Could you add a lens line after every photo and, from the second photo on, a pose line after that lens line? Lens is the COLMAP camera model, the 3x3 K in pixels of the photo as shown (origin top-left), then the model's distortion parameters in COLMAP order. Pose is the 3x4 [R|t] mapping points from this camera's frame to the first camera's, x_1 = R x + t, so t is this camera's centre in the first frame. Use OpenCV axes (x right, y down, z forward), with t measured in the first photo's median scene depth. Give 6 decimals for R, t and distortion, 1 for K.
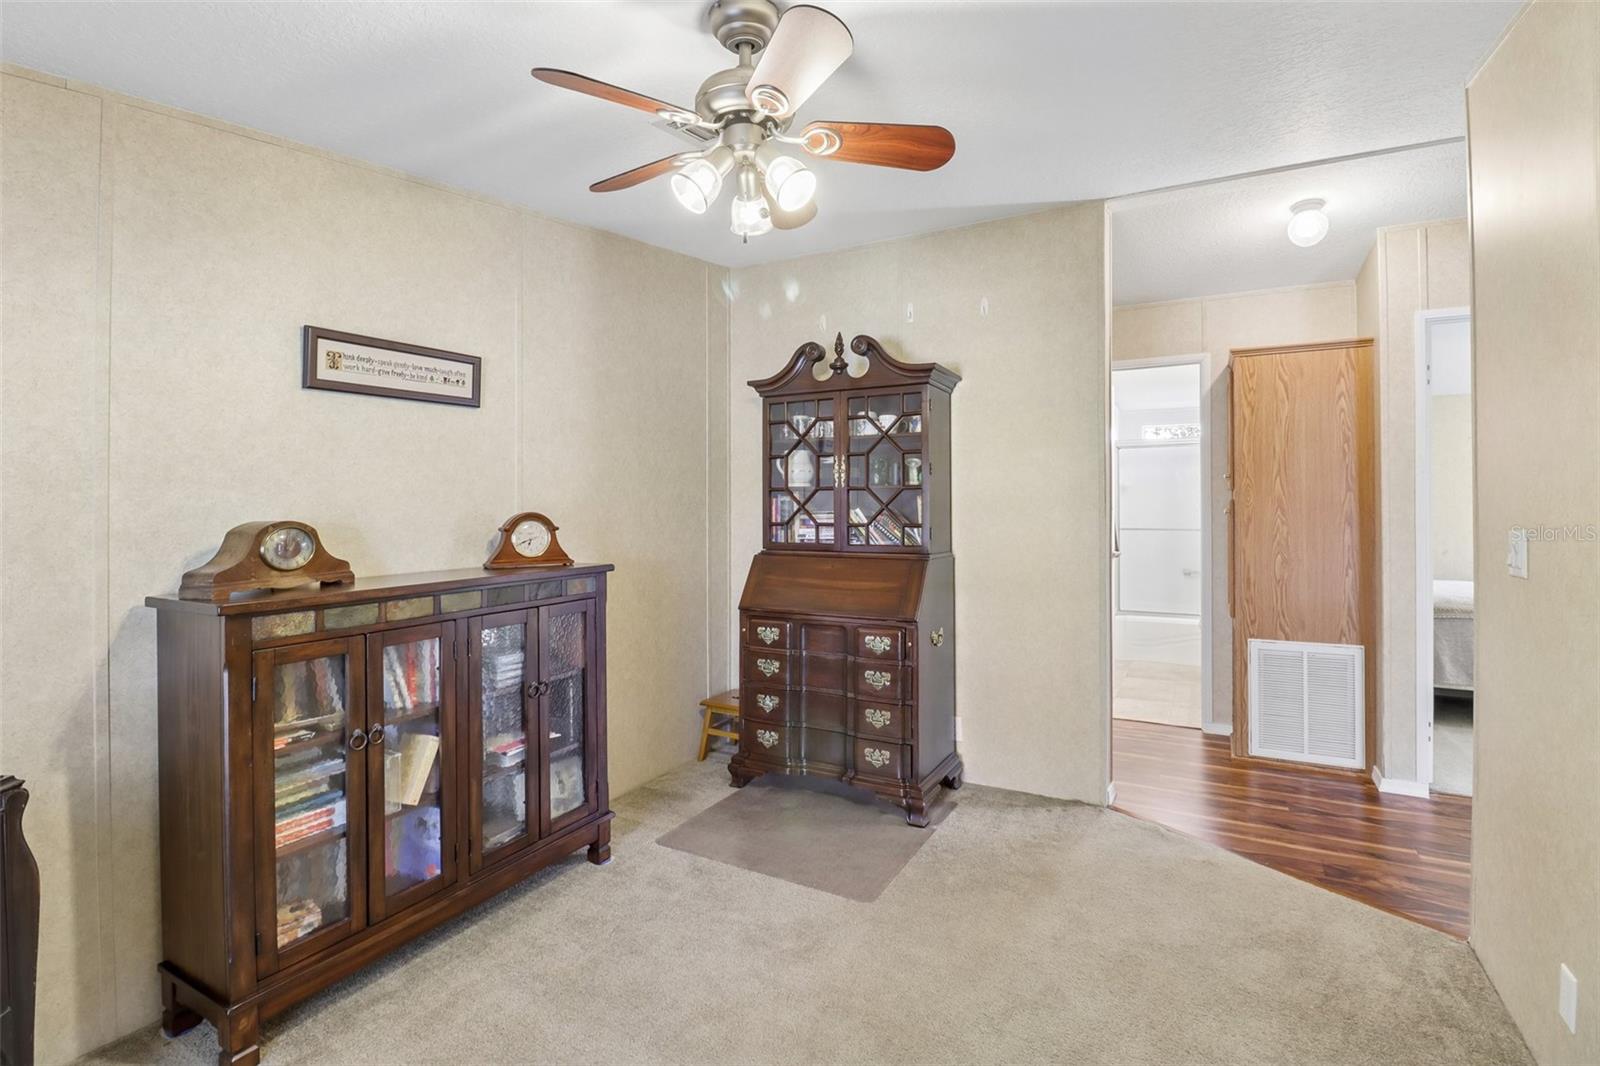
lens RADIAL K [[748.1, 0, 799.8], [0, 748.1, 506.8], [0, 0, 1]] dist [-0.000395, -0.012749]
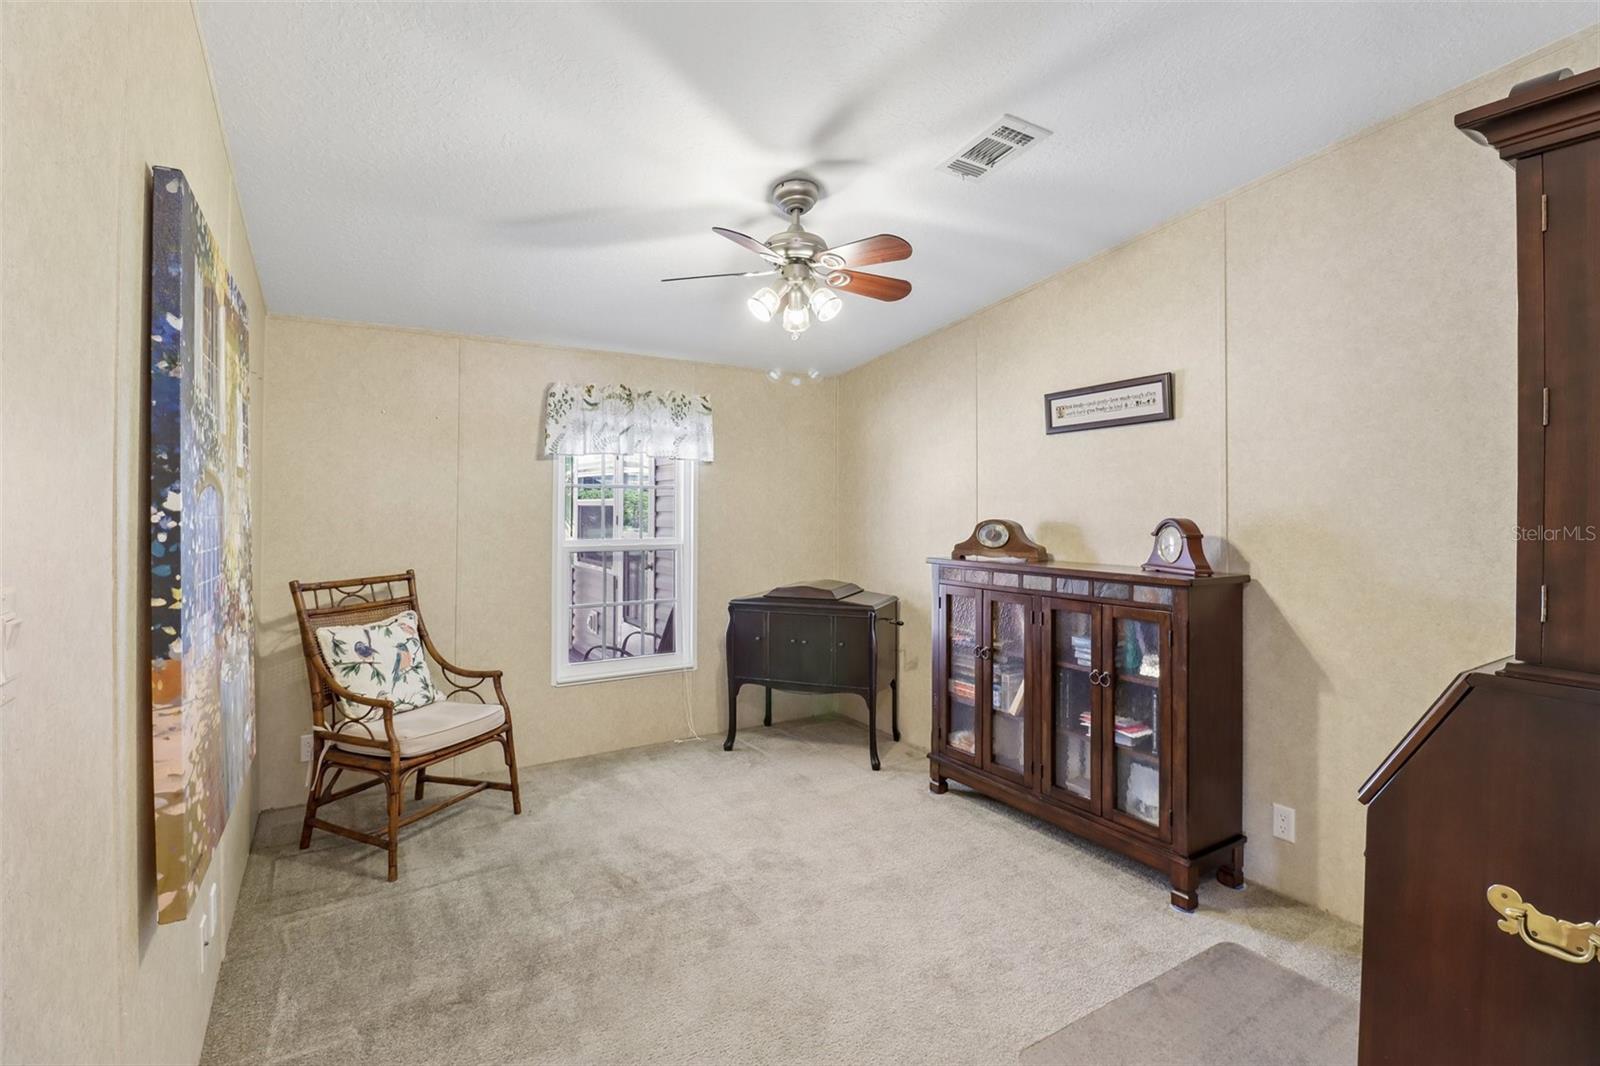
lens RADIAL K [[748.1, 0, 799.8], [0, 748.1, 506.8], [0, 0, 1]] dist [-0.000395, -0.012749]
pose [[-0.496053, -0.003366, -0.868286, 1.048257], [-0.007907, 0.999969, 0.000641, -0.006251], [0.868256, 0.007184, -0.496064, 1.473424]]
